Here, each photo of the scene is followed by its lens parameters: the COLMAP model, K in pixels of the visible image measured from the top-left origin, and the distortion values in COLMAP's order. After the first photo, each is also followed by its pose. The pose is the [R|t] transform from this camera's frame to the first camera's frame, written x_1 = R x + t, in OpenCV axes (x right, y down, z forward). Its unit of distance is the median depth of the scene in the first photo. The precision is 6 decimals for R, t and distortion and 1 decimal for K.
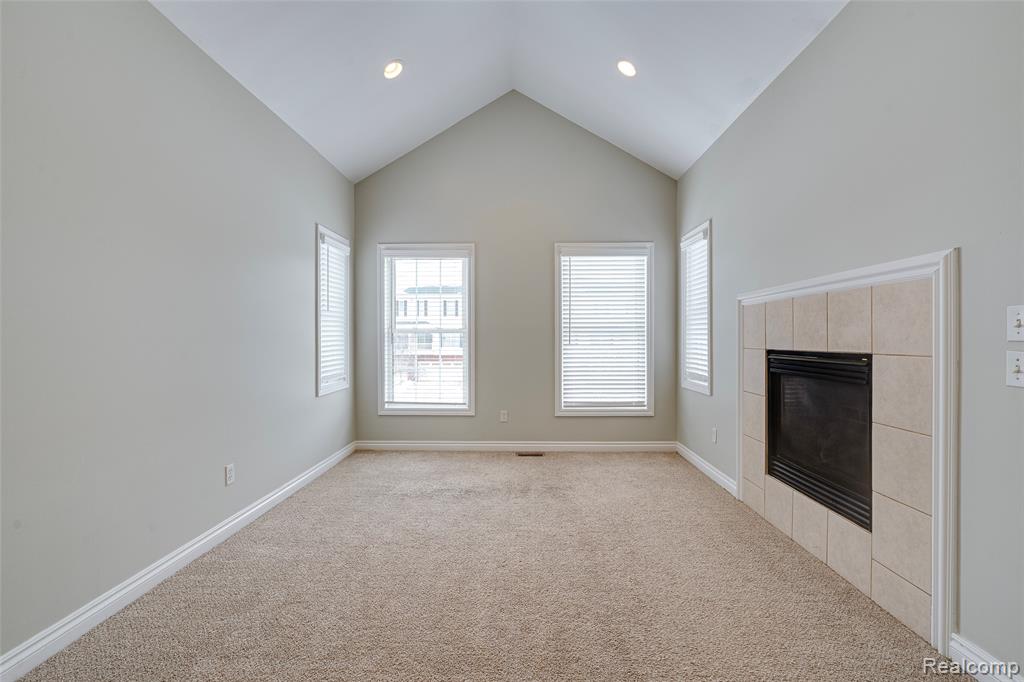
lens RADIAL K [[468.0, 0, 506.3], [0, 468.0, 338.5], [0, 0, 1]] dist [-0.003568, 0.000434]
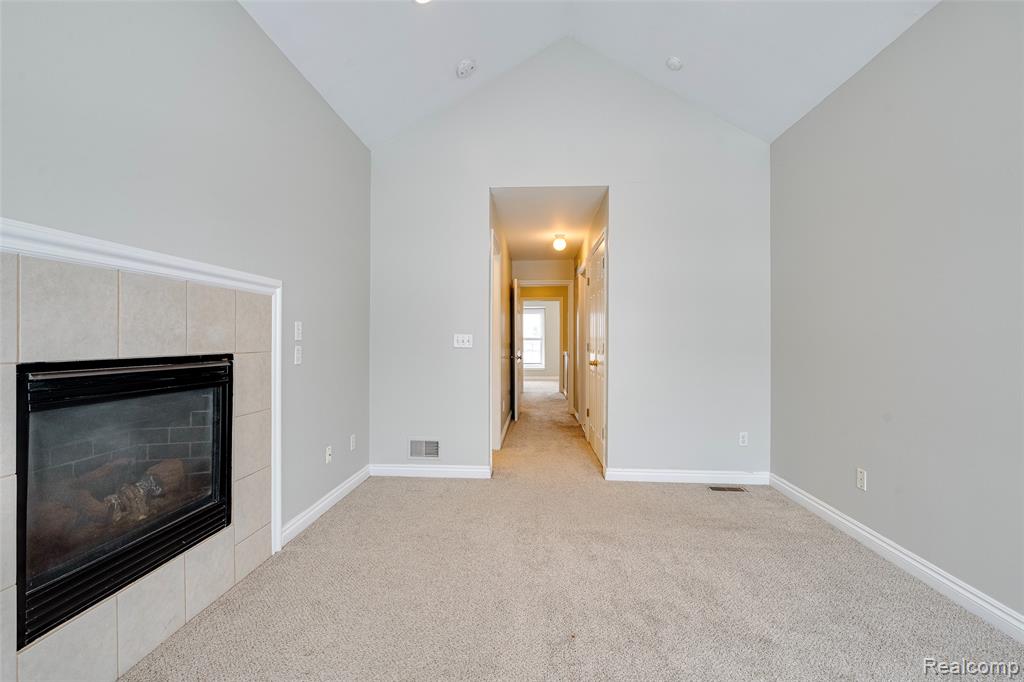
lens RADIAL K [[468.0, 0, 506.3], [0, 468.0, 338.5], [0, 0, 1]] dist [-0.003568, 0.000434]
pose [[-0.999623, -0.004257, 0.027136, 0.132308], [-0.004337, 0.999986, -0.002874, -0.000669], [-0.027123, -0.002990, -0.999628, 1.965350]]
